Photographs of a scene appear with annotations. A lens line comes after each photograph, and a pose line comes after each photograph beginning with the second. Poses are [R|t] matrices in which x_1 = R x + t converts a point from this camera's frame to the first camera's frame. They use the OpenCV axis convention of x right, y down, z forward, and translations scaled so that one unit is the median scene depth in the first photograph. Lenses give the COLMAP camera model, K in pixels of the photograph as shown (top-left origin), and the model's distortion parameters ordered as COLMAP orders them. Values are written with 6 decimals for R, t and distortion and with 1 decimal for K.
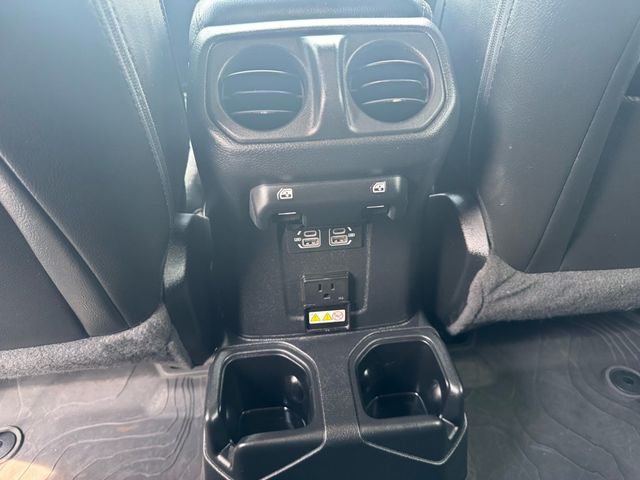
lens RADIAL K [[459.4, 0, 324.2], [0, 459.4, 240.6], [0, 0, 1]] dist [0.045313, -0.059996]
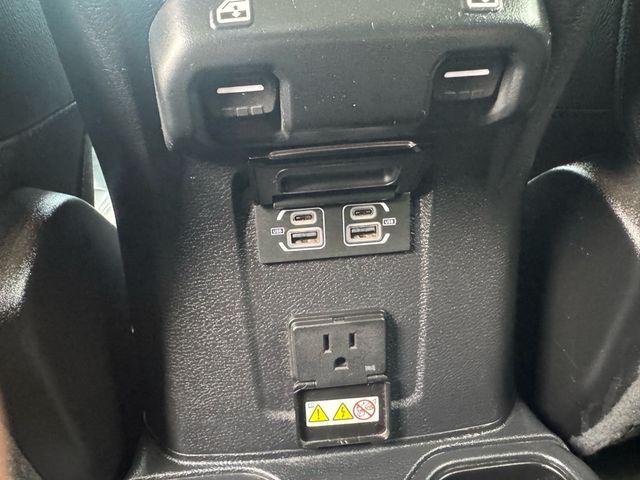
lens RADIAL K [[447.7, 0, 286.7], [0, 447.7, 240.1], [0, 0, 1]] dist [-0.006296, -0.003820]
pose [[0.997310, -0.031792, -0.066047, -0.015716], [0.012924, 0.963198, -0.268482, 0.117788], [0.072152, 0.266906, 0.961018, 0.495190]]
